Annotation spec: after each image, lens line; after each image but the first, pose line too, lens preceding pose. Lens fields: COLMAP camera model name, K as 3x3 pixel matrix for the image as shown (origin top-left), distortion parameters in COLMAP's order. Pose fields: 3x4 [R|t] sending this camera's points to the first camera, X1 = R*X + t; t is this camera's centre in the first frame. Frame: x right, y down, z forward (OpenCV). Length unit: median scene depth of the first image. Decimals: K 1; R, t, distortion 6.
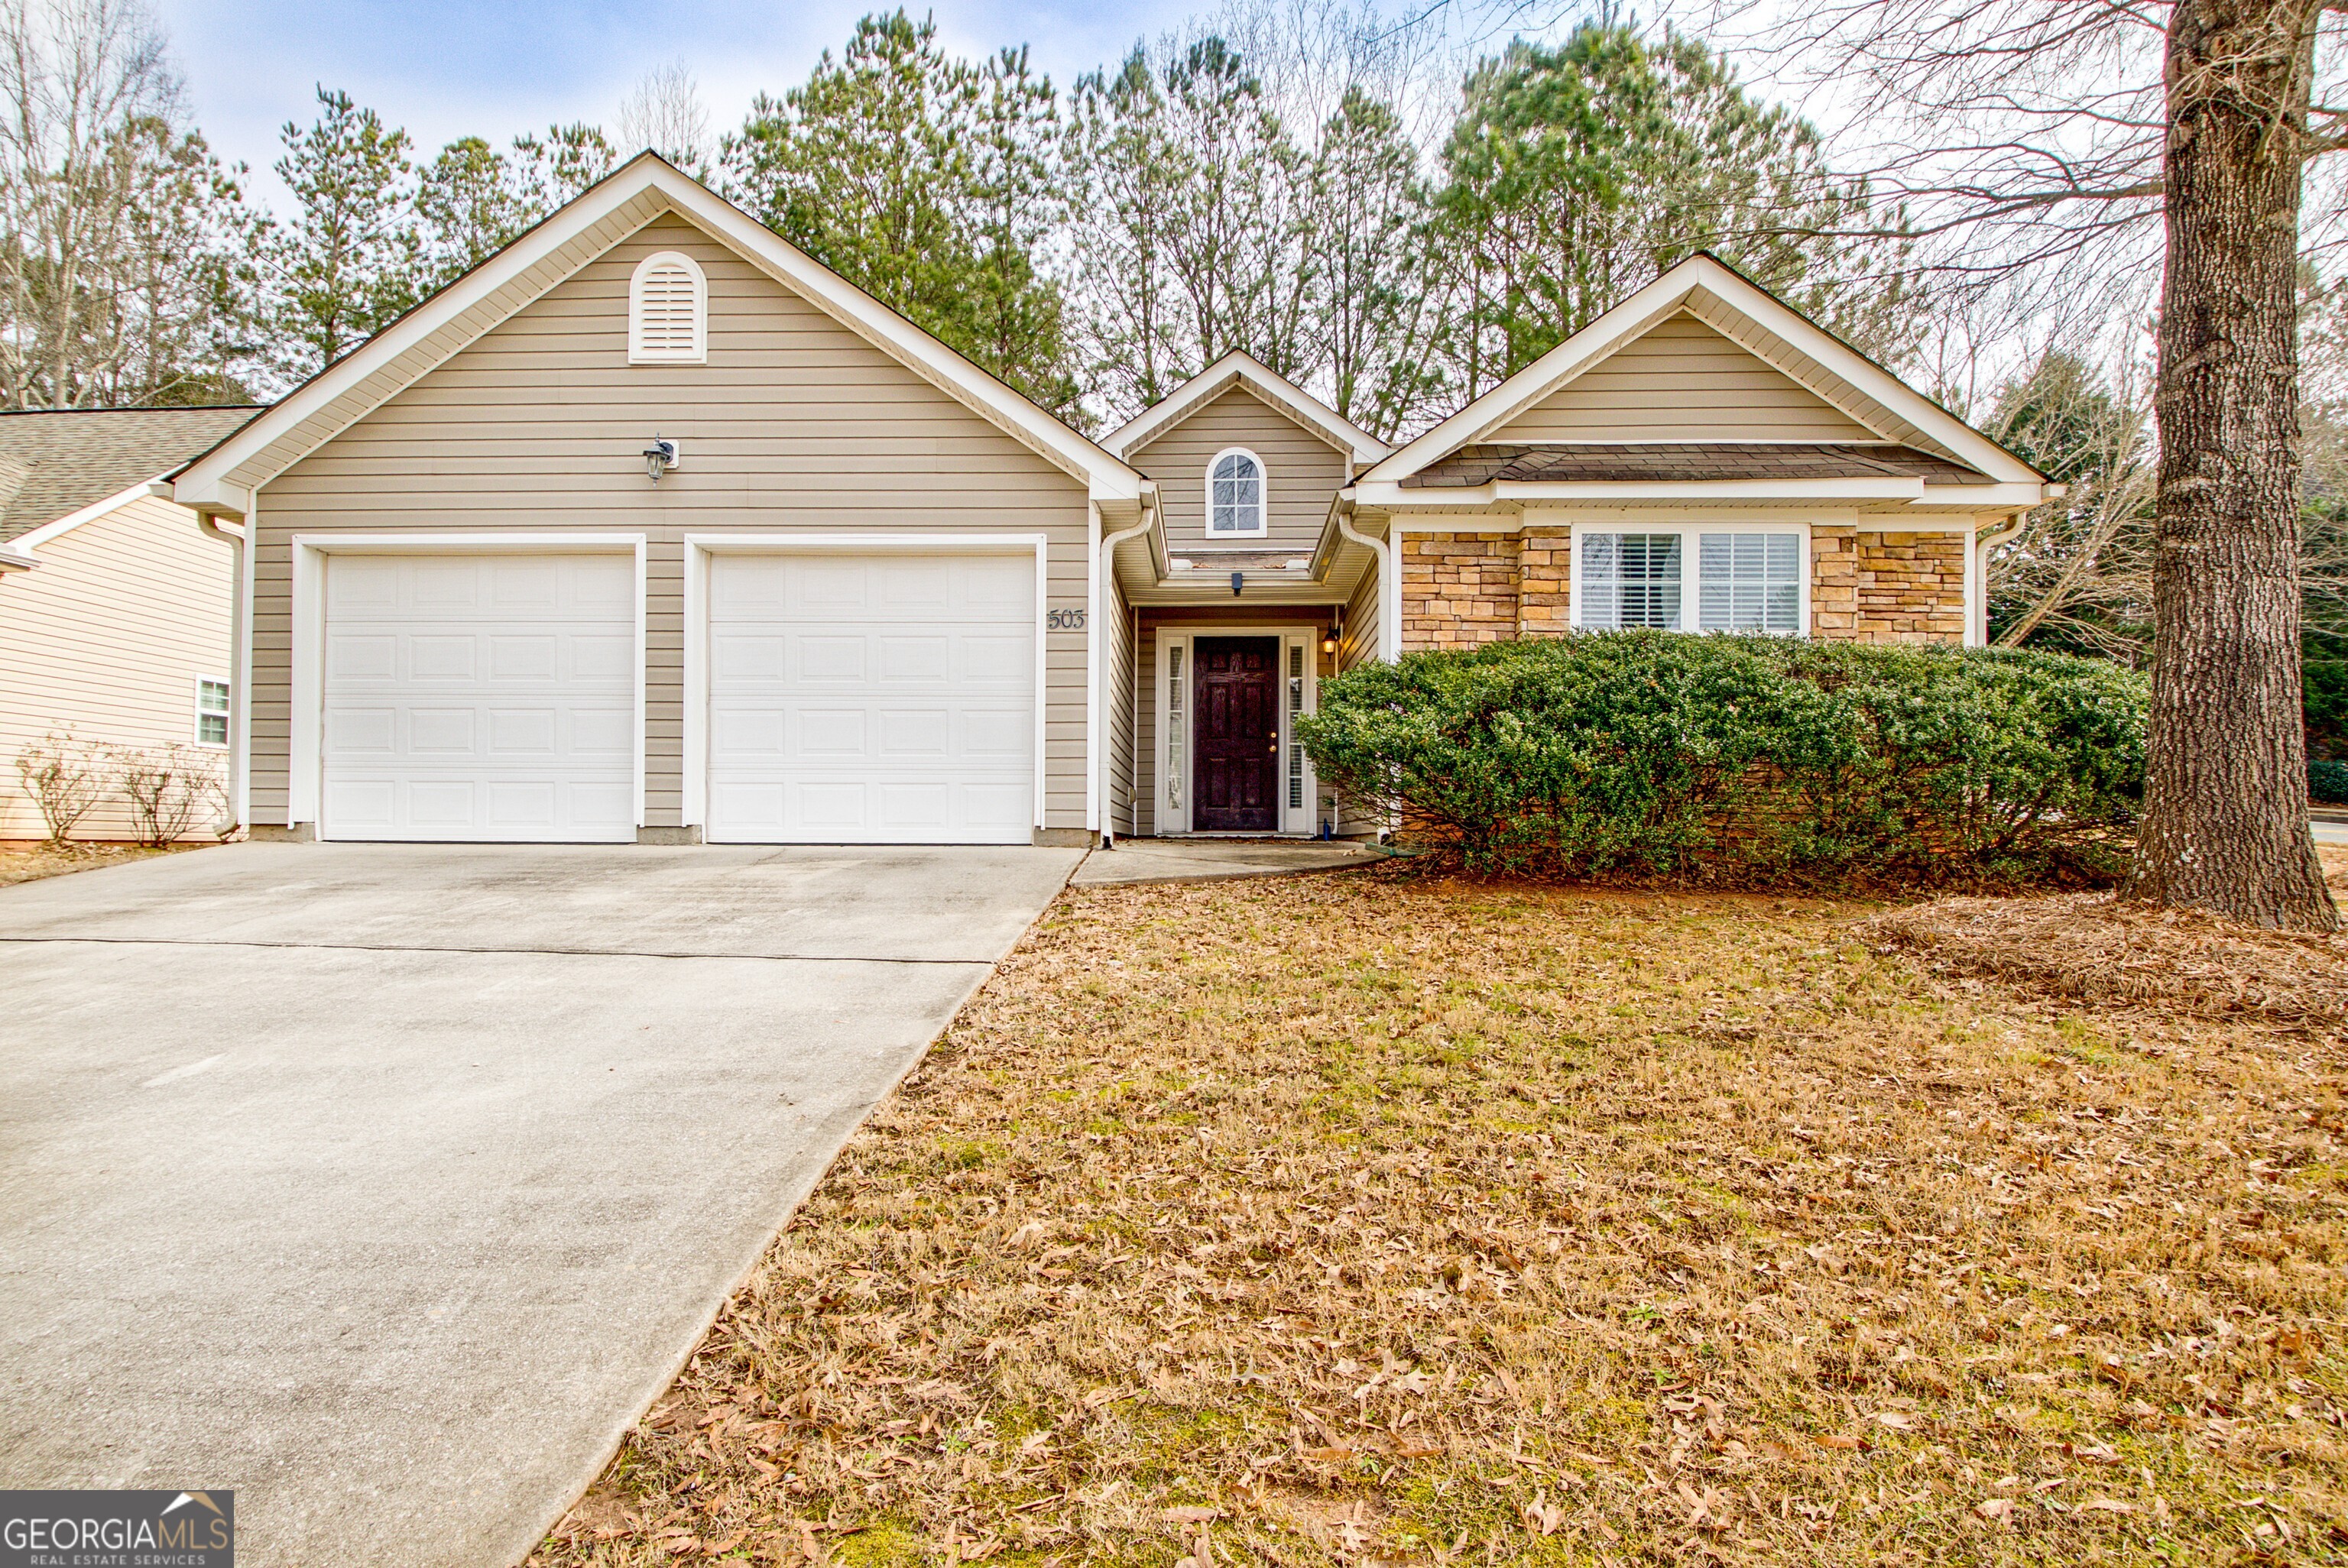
lens RADIAL K [[1254.2, 0, 1258.6], [0, 1254.2, 784.0], [0, 0, 1]] dist [0.001317, -0.020846]
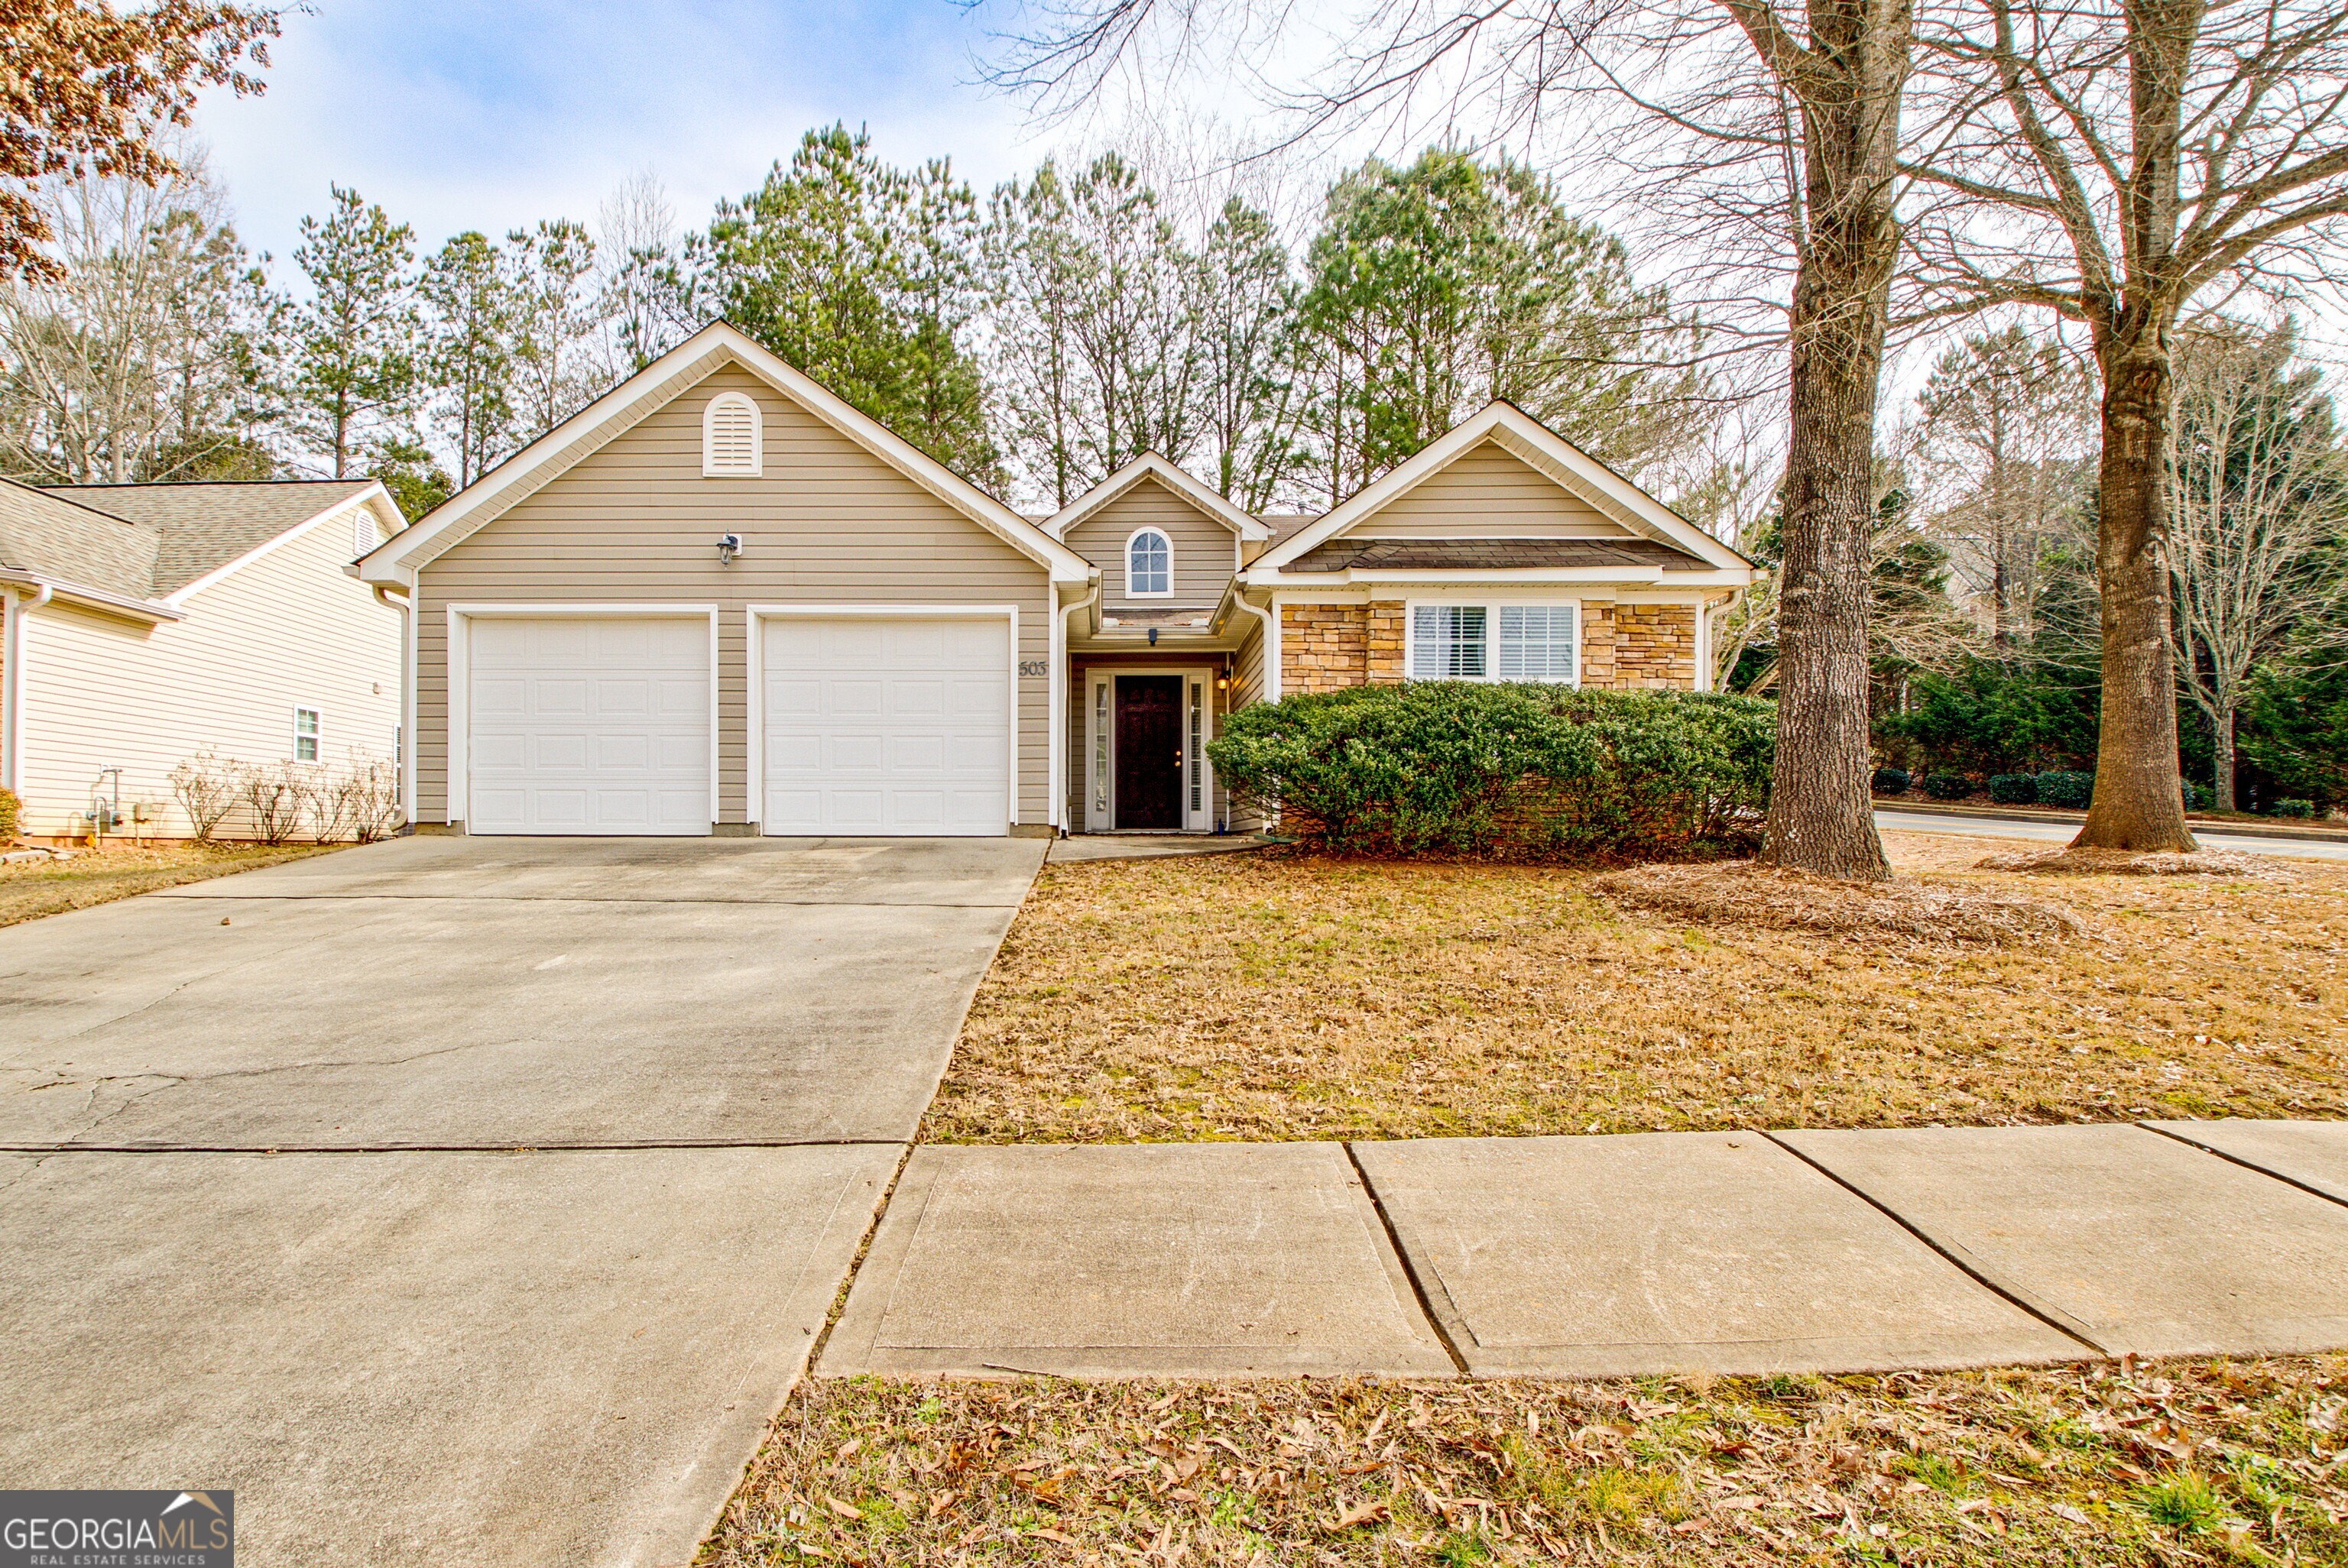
lens RADIAL K [[1113.9, 0, 1165.1], [0, 1113.9, 802.7], [0, 0, 1]] dist [0.000381, -0.000043]
pose [[0.999876, -0.001791, 0.015676, -0.020714], [0.001677, 0.999972, 0.007280, 0.002816], [-0.015689, -0.007253, 0.999851, -0.139246]]
